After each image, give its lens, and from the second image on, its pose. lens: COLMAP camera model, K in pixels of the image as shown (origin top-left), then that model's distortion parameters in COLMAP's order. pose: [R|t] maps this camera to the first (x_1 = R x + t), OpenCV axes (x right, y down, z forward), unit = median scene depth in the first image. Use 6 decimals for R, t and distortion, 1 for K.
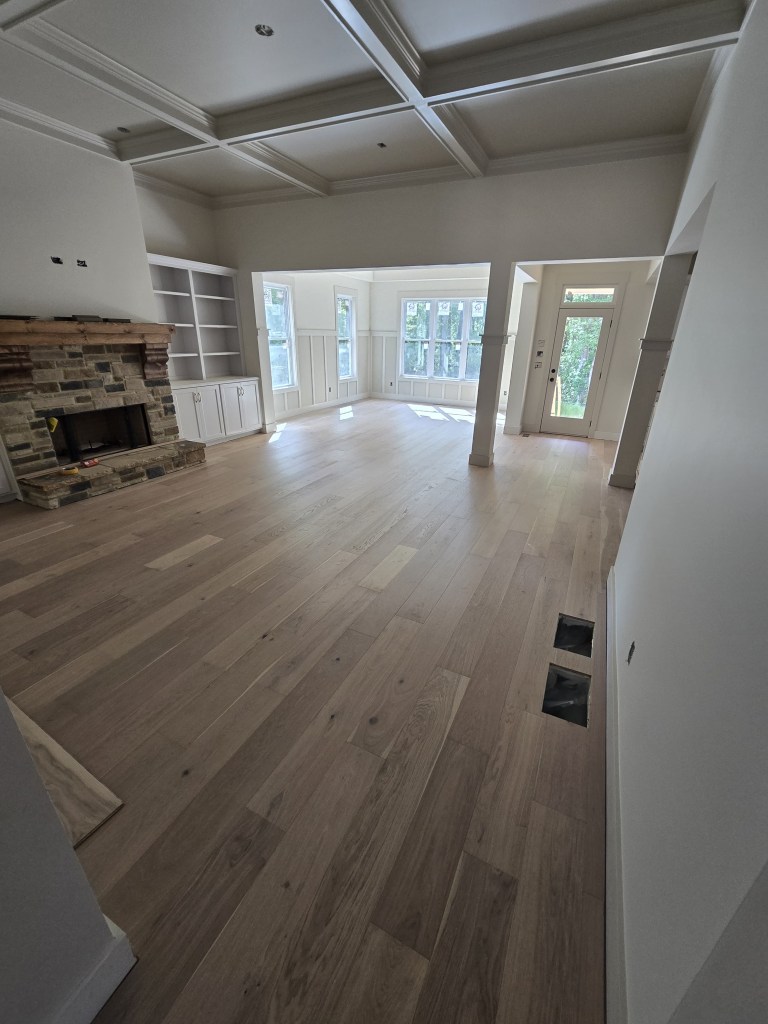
lens RADIAL K [[418.3, 0, 389.7], [0, 418.3, 507.4], [0, 0, 1]] dist [-0.008424, 0.000717]
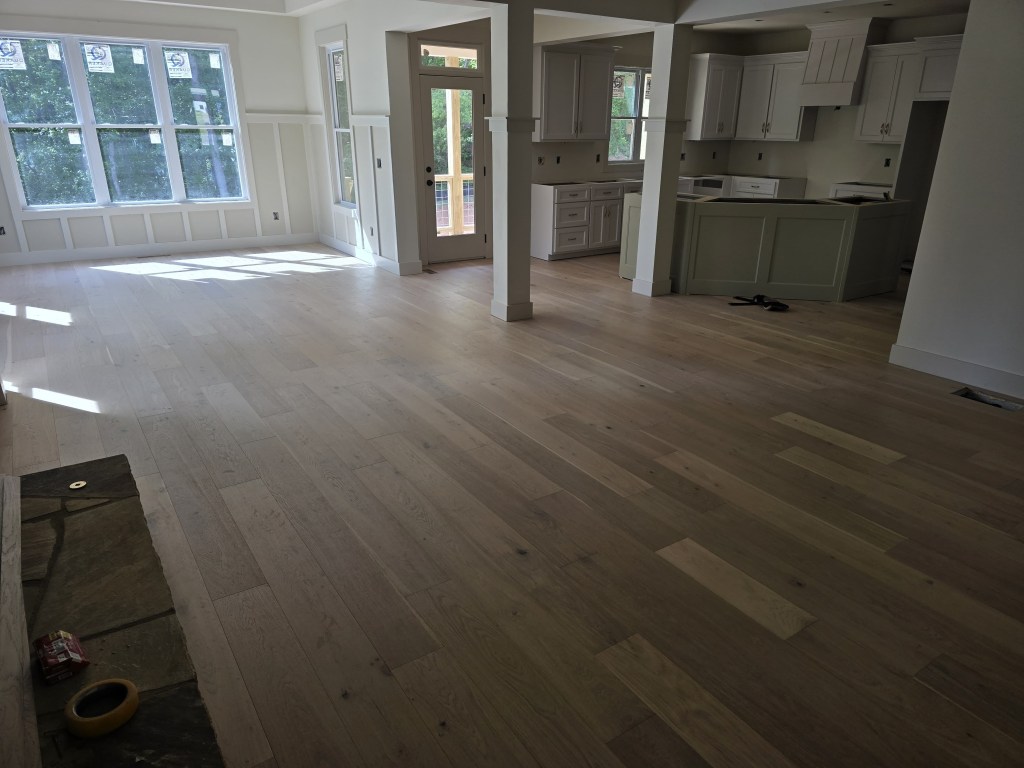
lens RADIAL K [[692.1, 0, 522.0], [0, 692.1, 383.1], [0, 0, 1]] dist [0.045437, -0.036380]
pose [[0.495763, -0.317886, 0.808188, -0.552412], [0.334627, 0.928667, 0.160005, -0.144897], [-0.801402, 0.191117, 0.566772, 0.334910]]
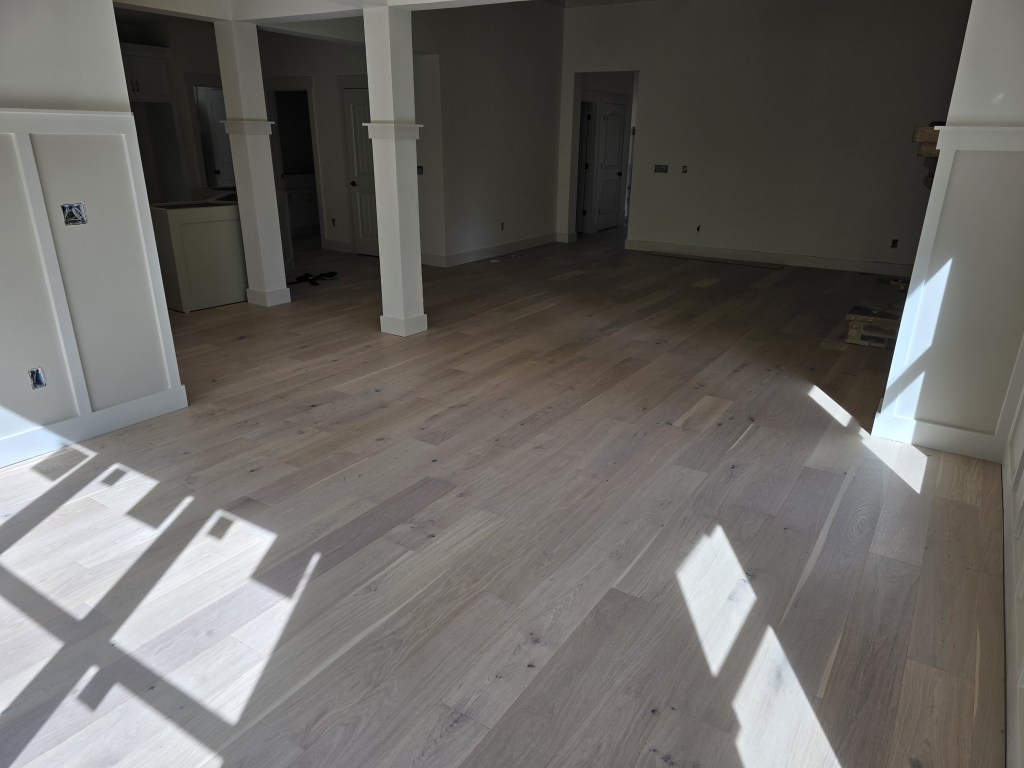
lens RADIAL K [[692.1, 0, 516.9], [0, 692.1, 391.4], [0, 0, 1]] dist [0.045437, -0.036380]
pose [[-0.992280, -0.075924, 0.098064, -0.047295], [0.011467, 0.731156, 0.682114, -0.610510], [-0.123489, 0.677972, -0.724641, 1.474721]]
